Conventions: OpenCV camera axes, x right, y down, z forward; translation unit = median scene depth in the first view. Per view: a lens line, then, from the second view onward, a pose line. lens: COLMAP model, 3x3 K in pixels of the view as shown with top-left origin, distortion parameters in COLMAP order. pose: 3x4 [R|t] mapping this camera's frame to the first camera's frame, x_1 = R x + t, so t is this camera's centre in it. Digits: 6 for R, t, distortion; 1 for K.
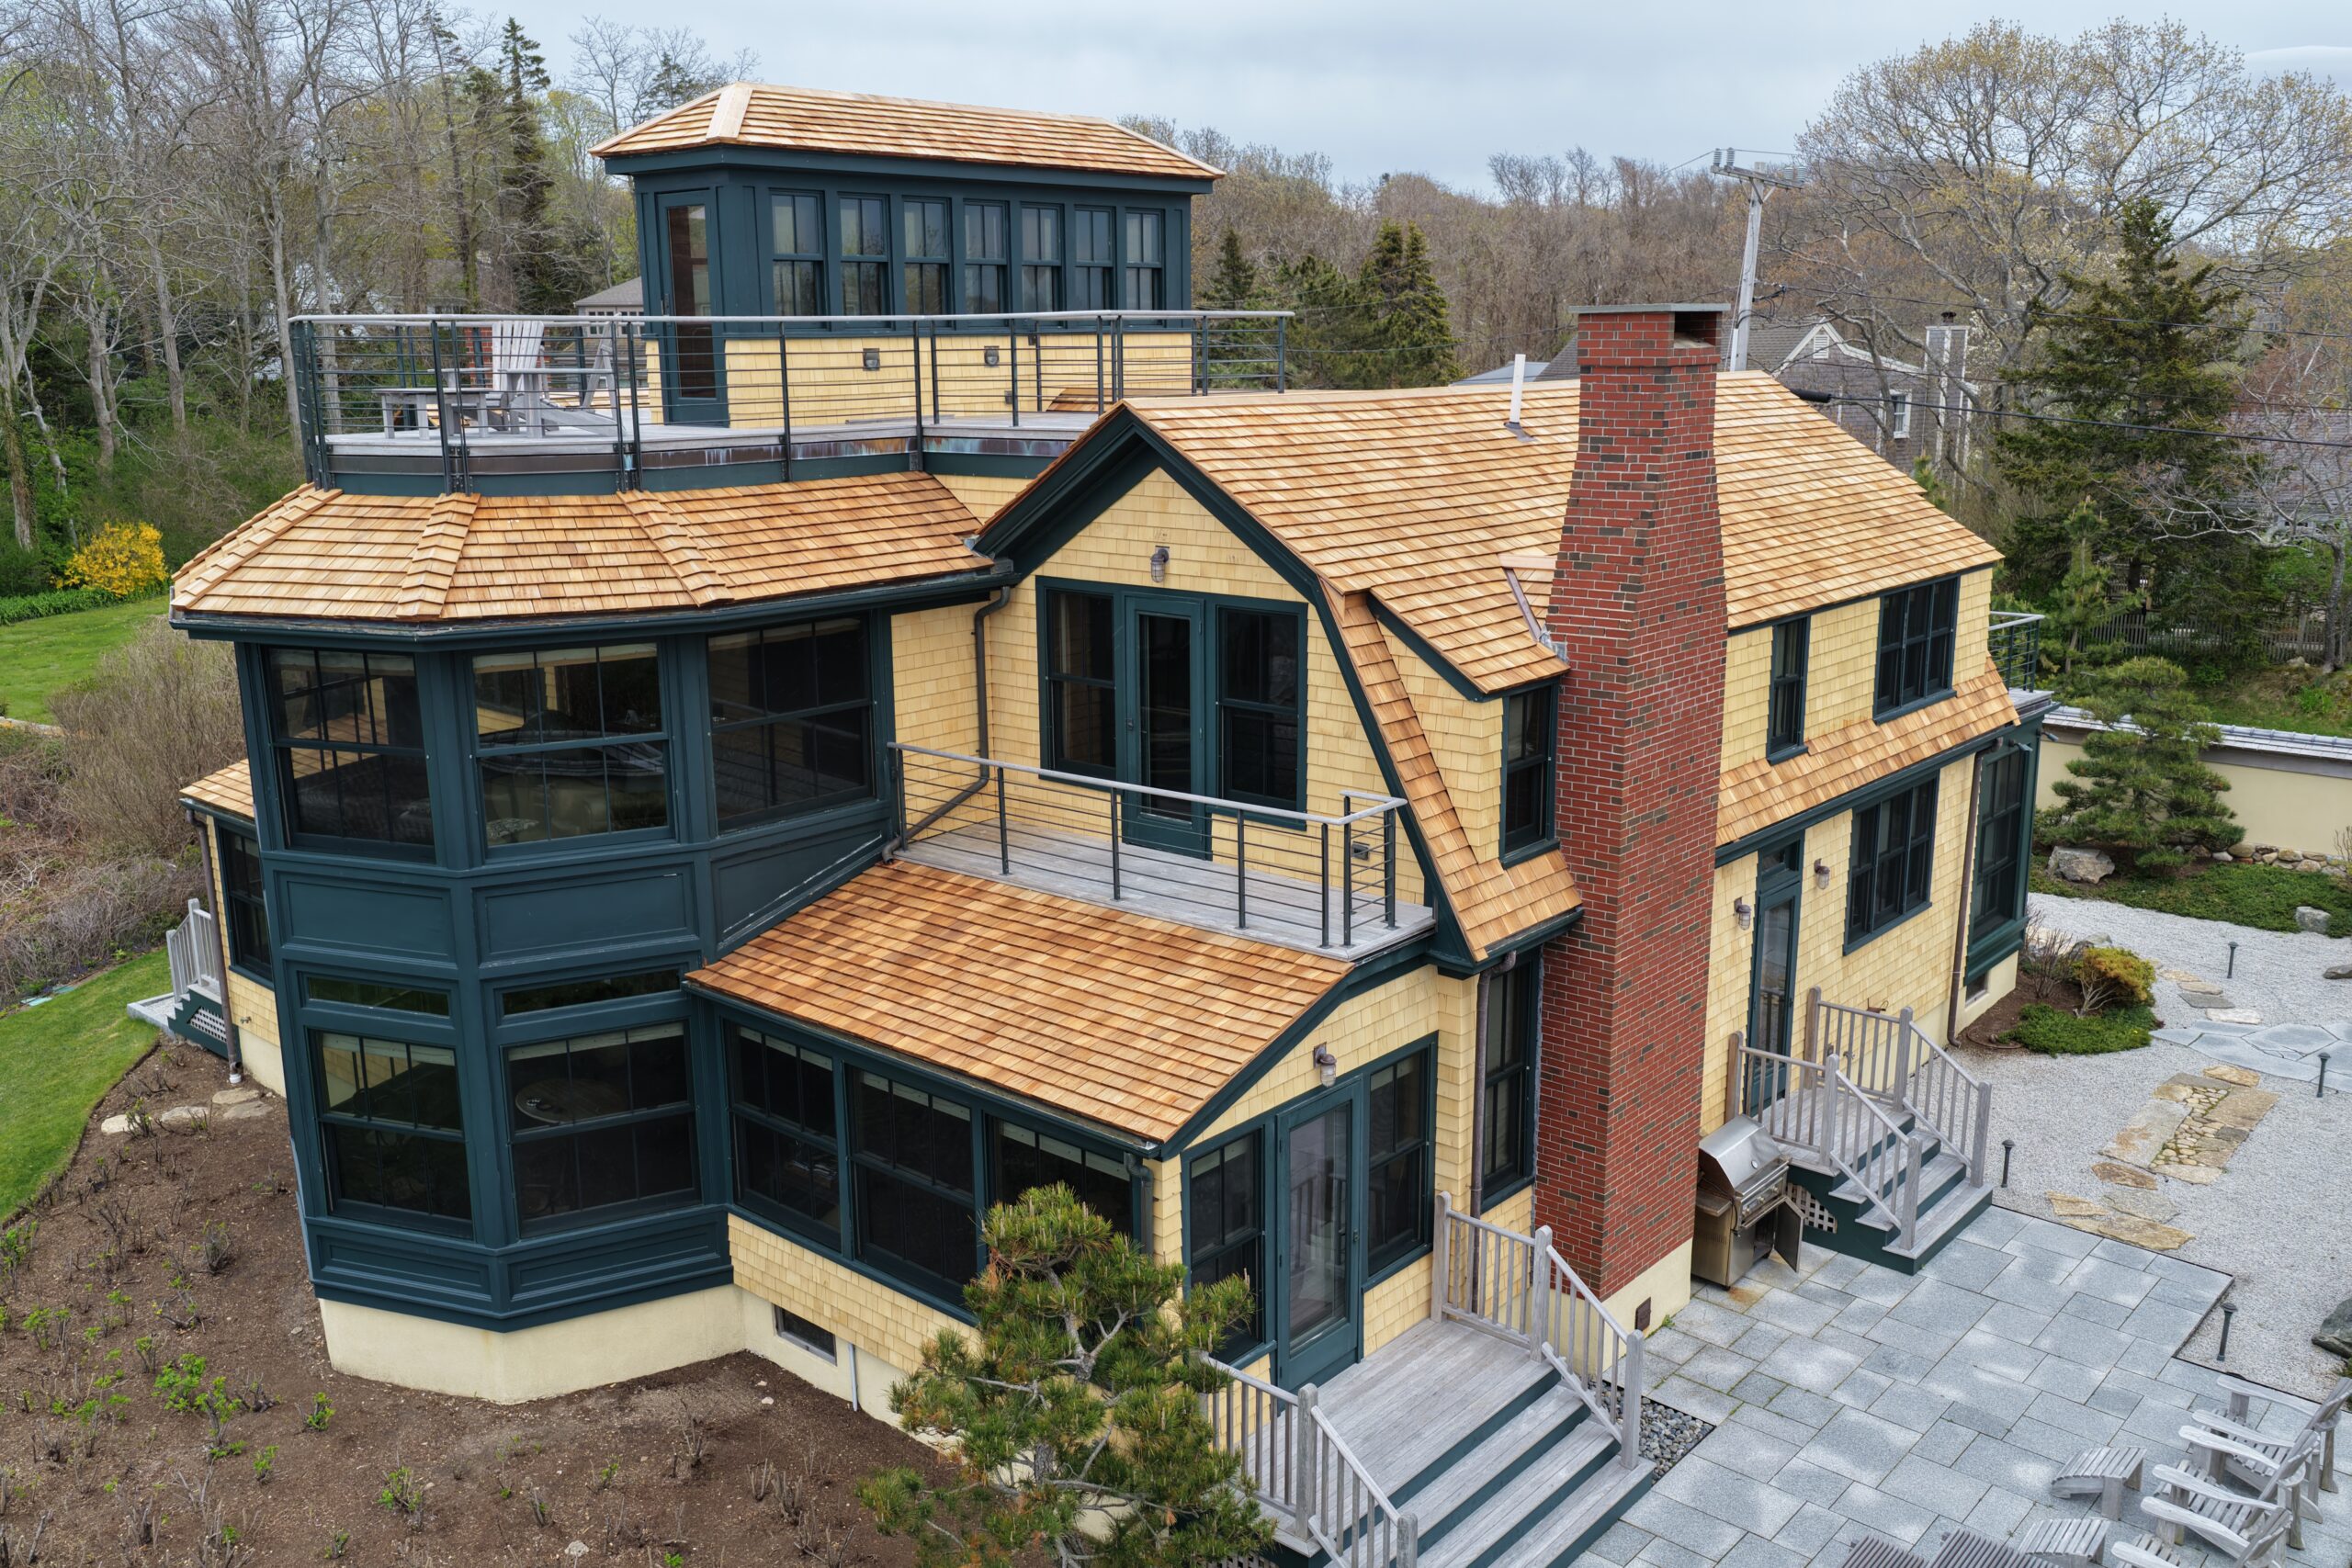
lens RADIAL K [[1949.7, 0, 1173.2], [0, 1949.7, 781.7], [0, 0, 1]] dist [-0.017087, 0.041024]
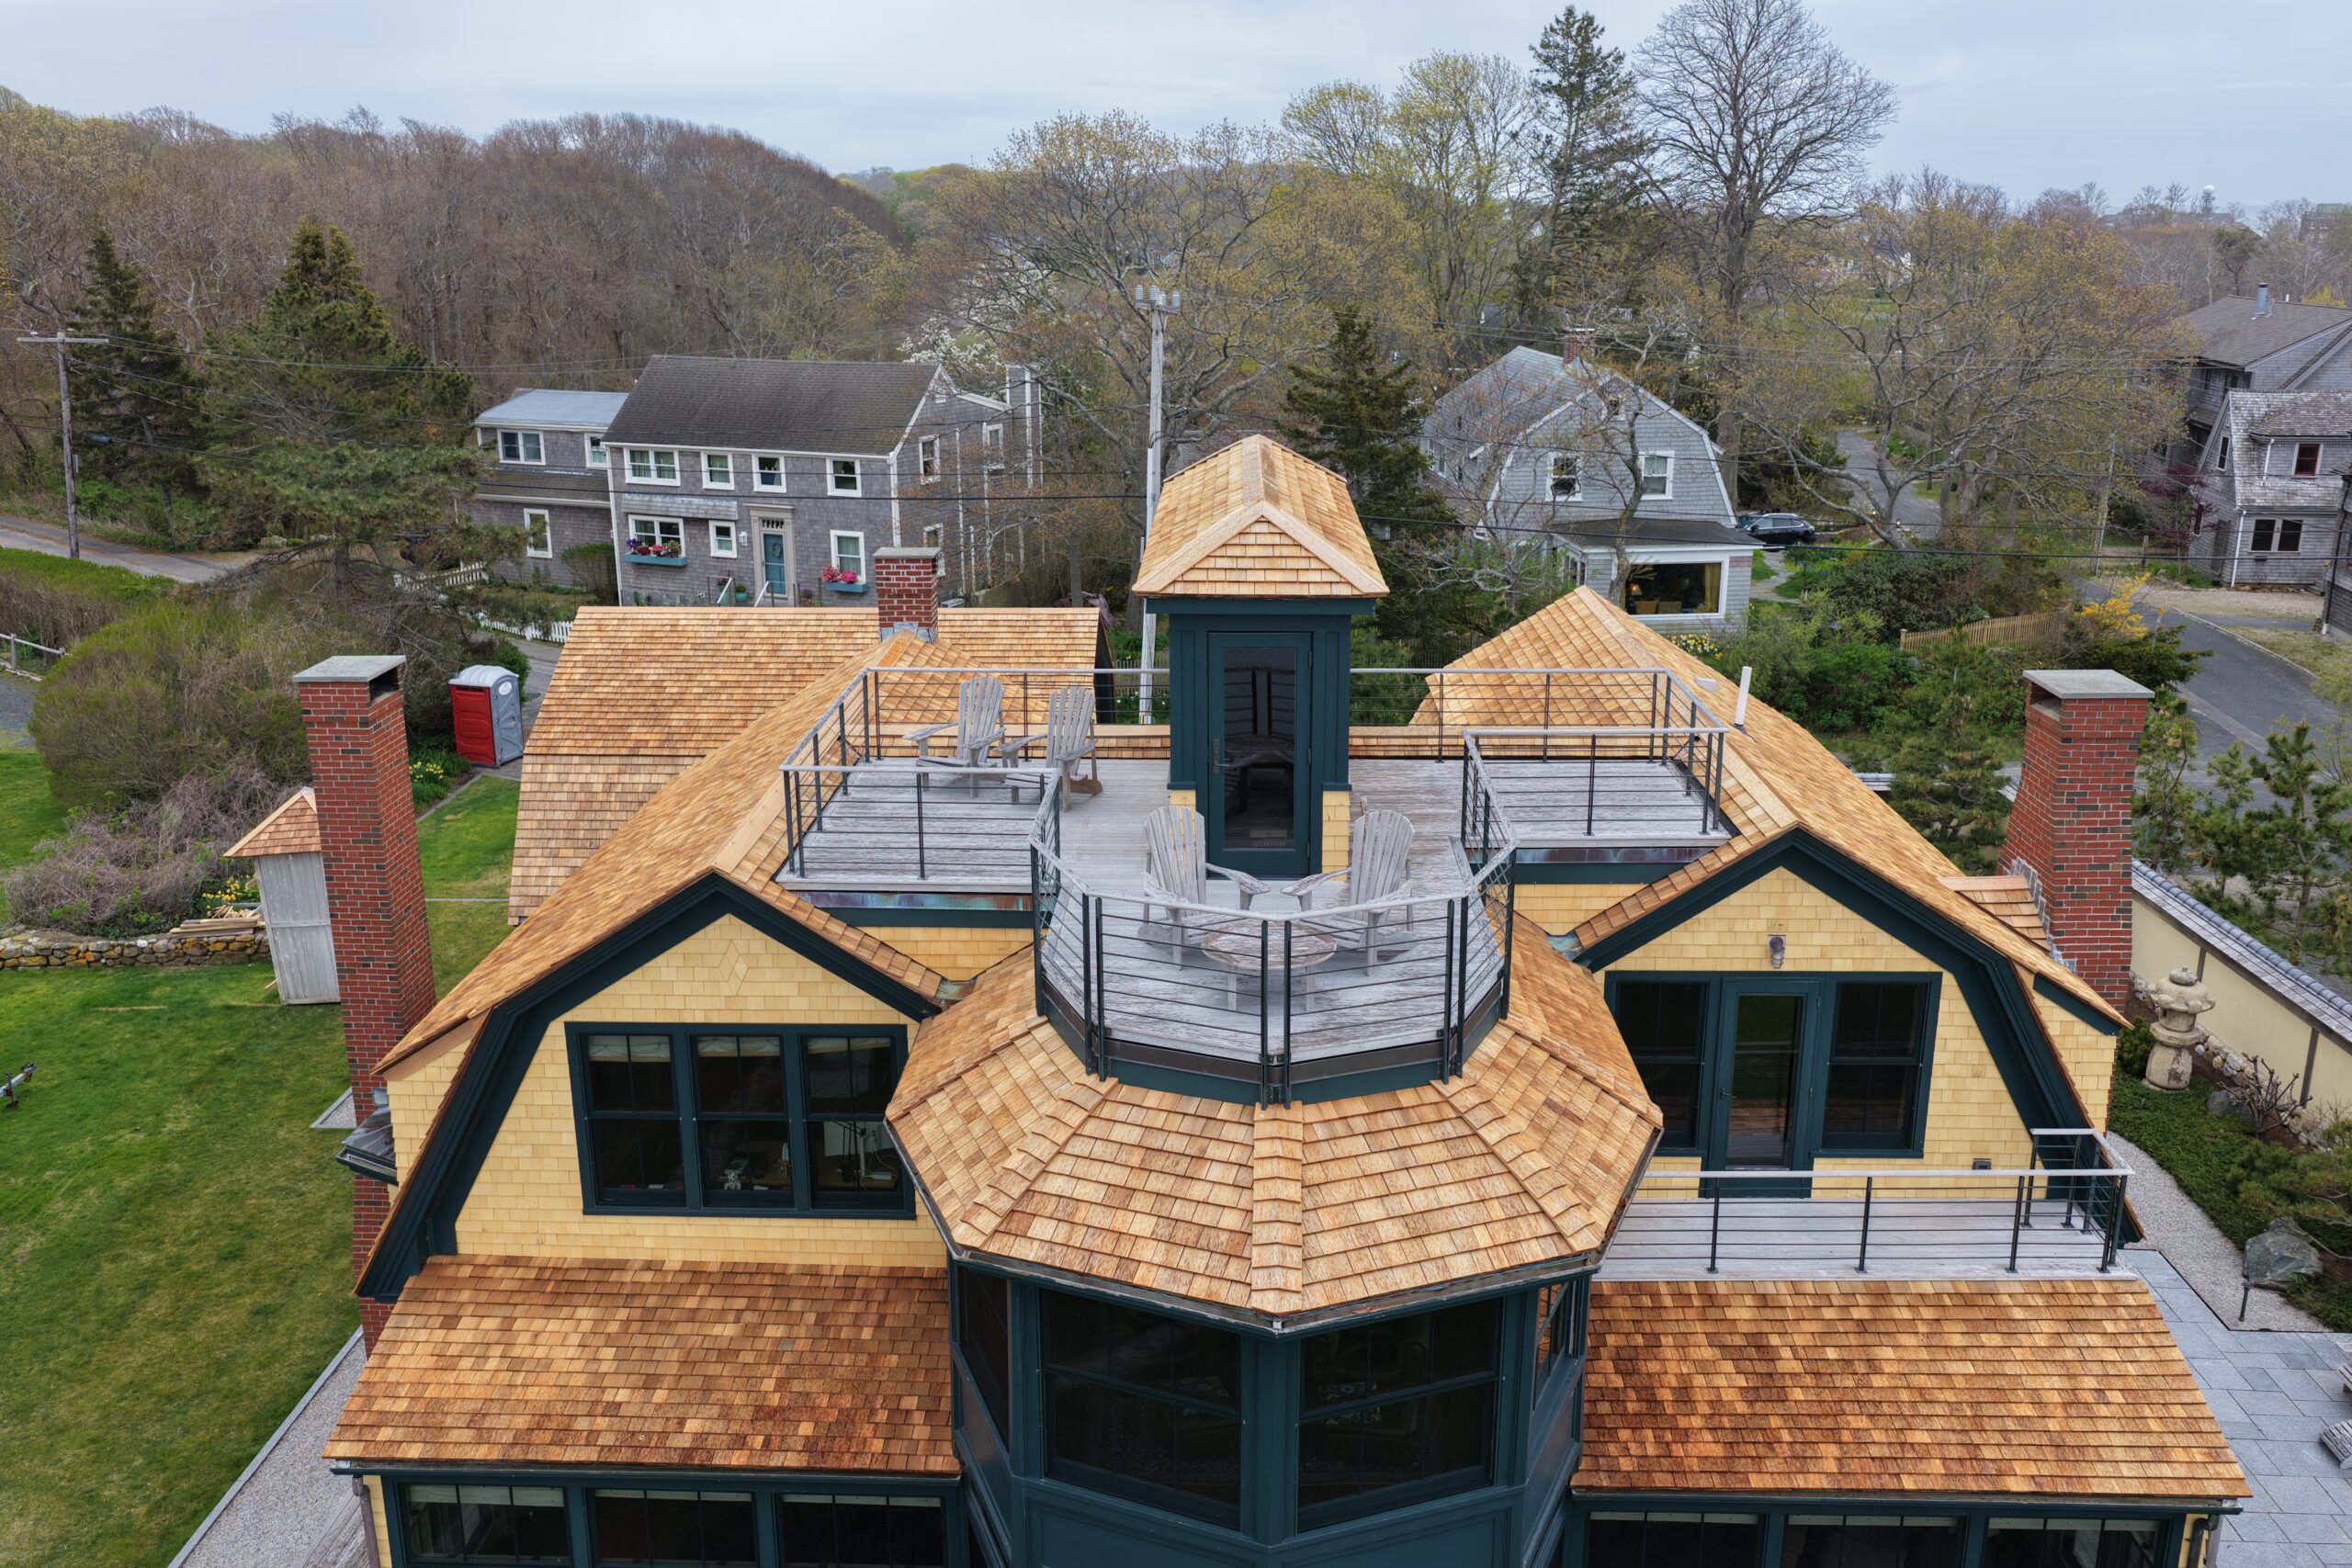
lens RADIAL K [[1951.5, 0, 1173.1], [0, 1951.5, 788.2], [0, 0, 1]] dist [-0.019121, 0.047993]
pose [[0.772591, -0.171404, 0.611329, -0.888030], [0.141582, 0.985135, 0.097282, -0.344291], [-0.618916, 0.011394, 0.785374, 0.345002]]
